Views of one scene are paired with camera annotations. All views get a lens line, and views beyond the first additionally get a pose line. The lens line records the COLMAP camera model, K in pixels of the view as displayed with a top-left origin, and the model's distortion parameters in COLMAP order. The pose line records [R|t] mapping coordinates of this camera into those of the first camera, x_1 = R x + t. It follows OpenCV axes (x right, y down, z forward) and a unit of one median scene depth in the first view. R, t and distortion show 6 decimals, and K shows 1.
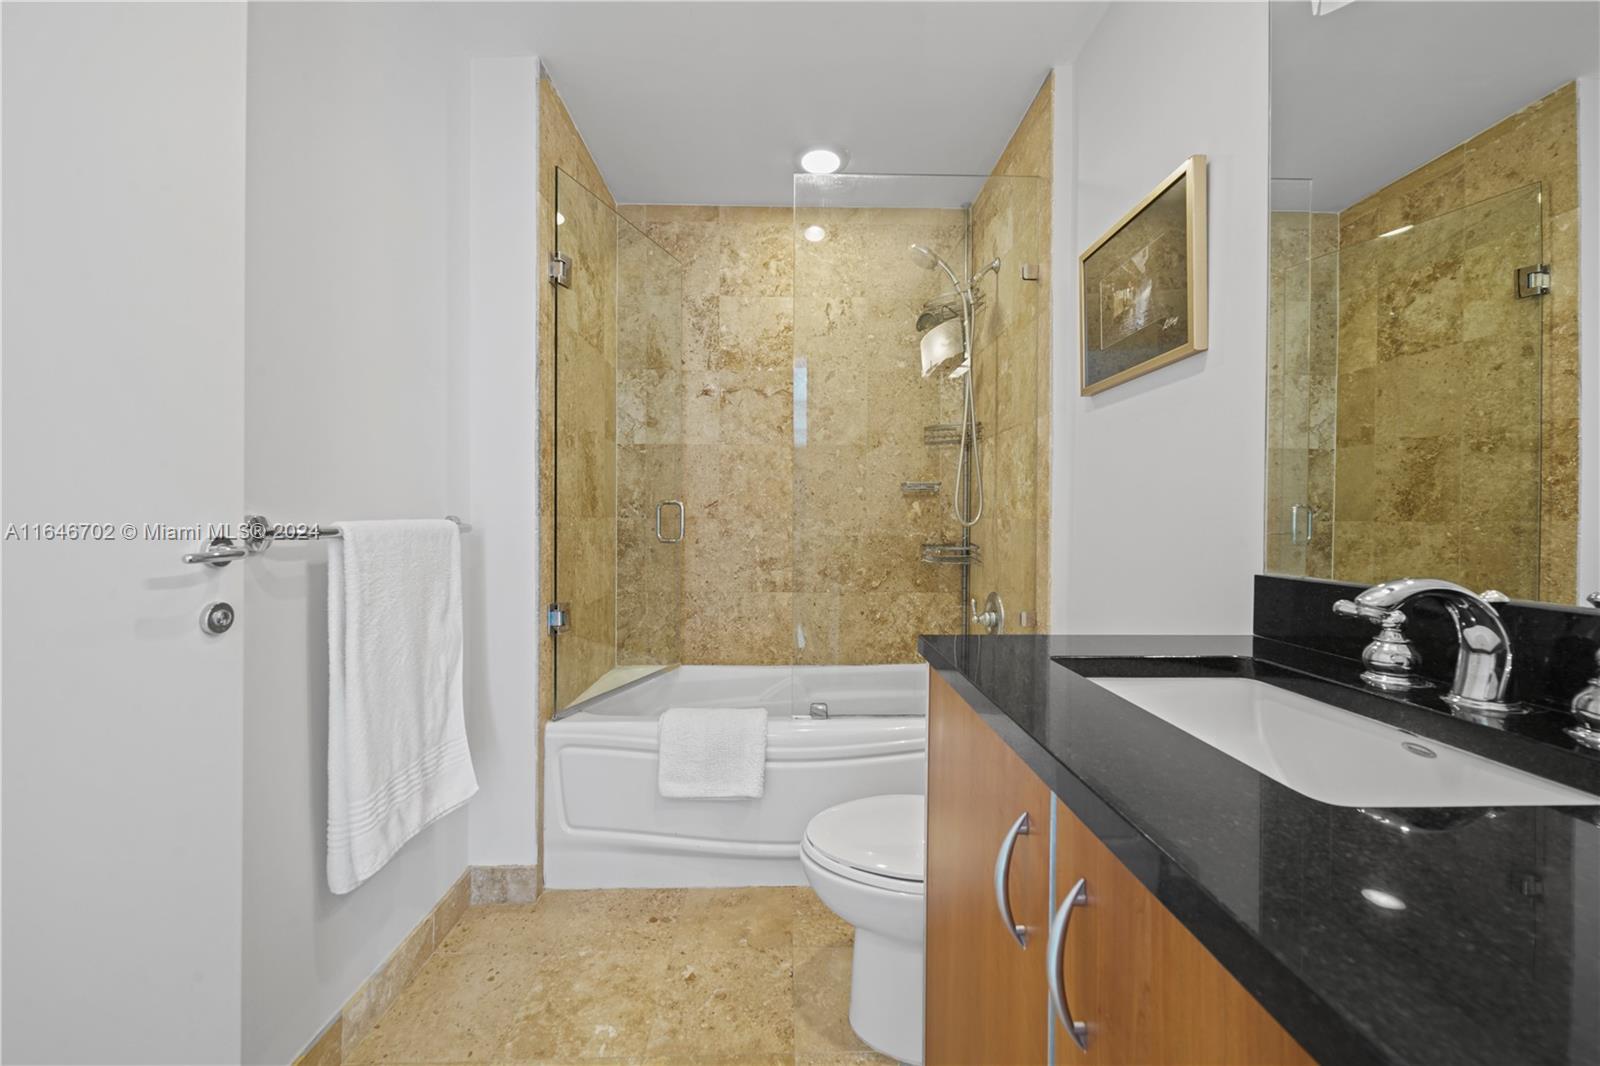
lens RADIAL K [[606.9, 0, 800.8], [0, 606.9, 527.5], [0, 0, 1]] dist [0.000243, 0.000163]
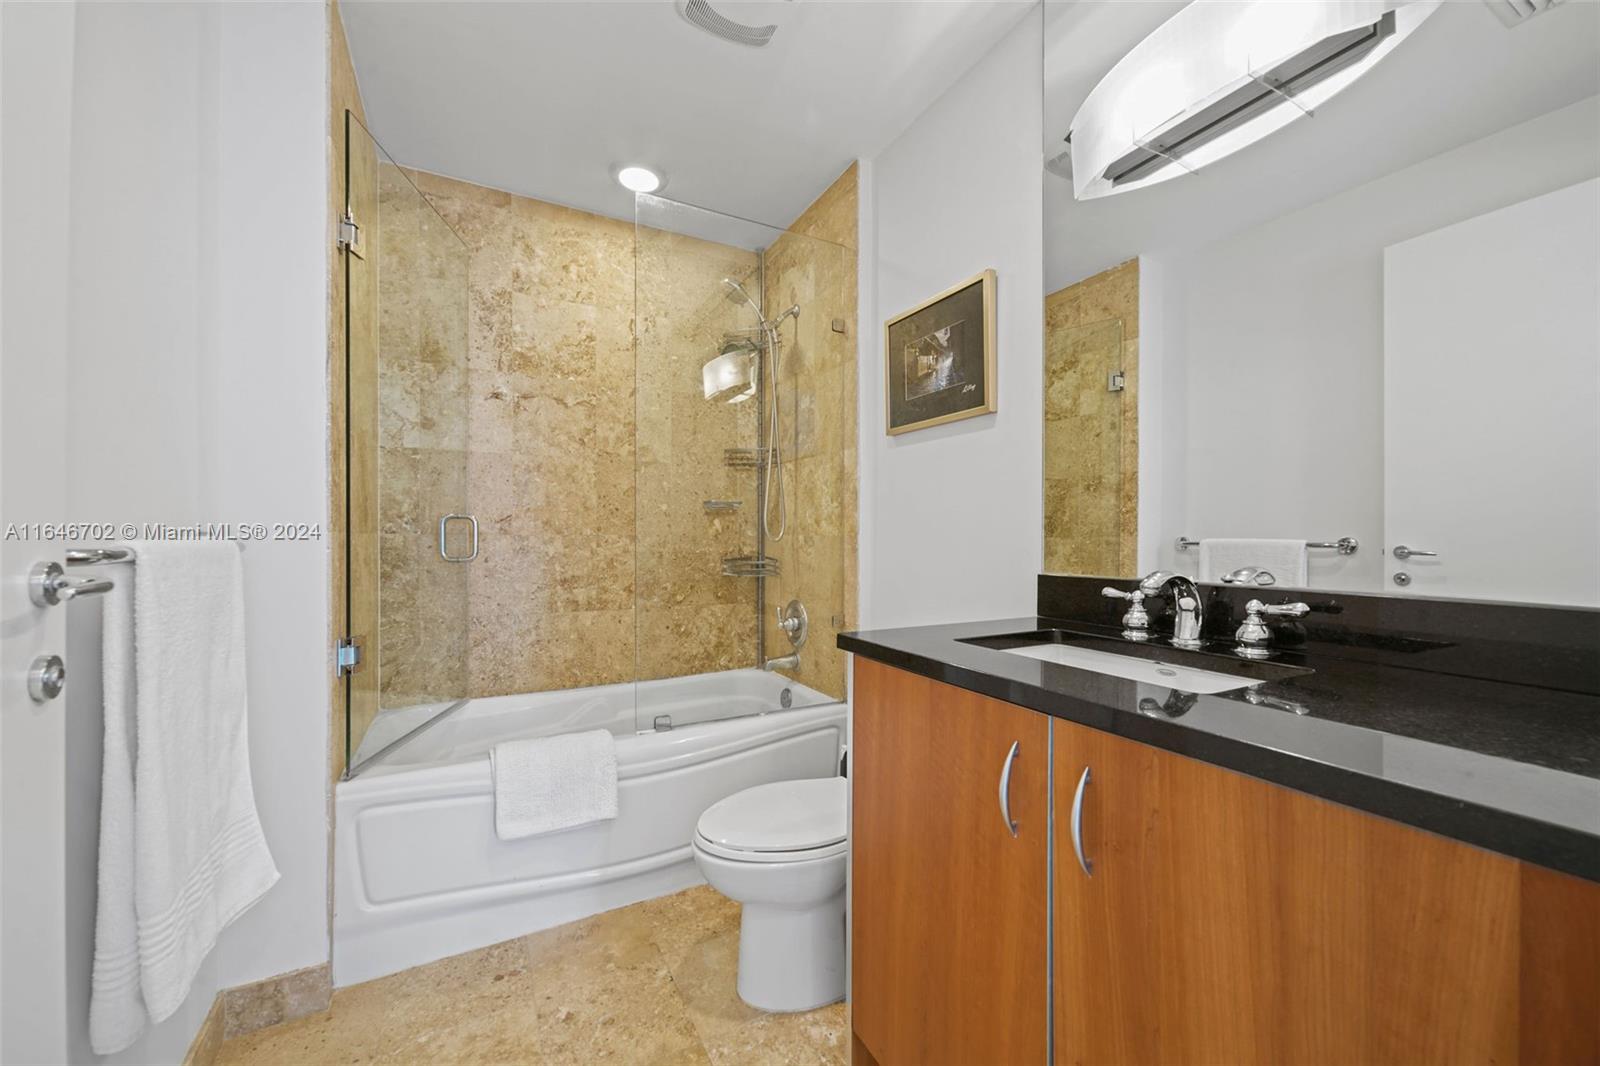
lens RADIAL K [[606.7, 0, 799.9], [0, 606.7, 541.4], [0, 0, 1]] dist [-0.000915, 0.006763]
pose [[0.892619, -0.005252, 0.450781, -0.216809], [0.006770, 0.999976, -0.001756, -0.000302], [-0.450761, 0.004619, 0.892633, -0.015214]]
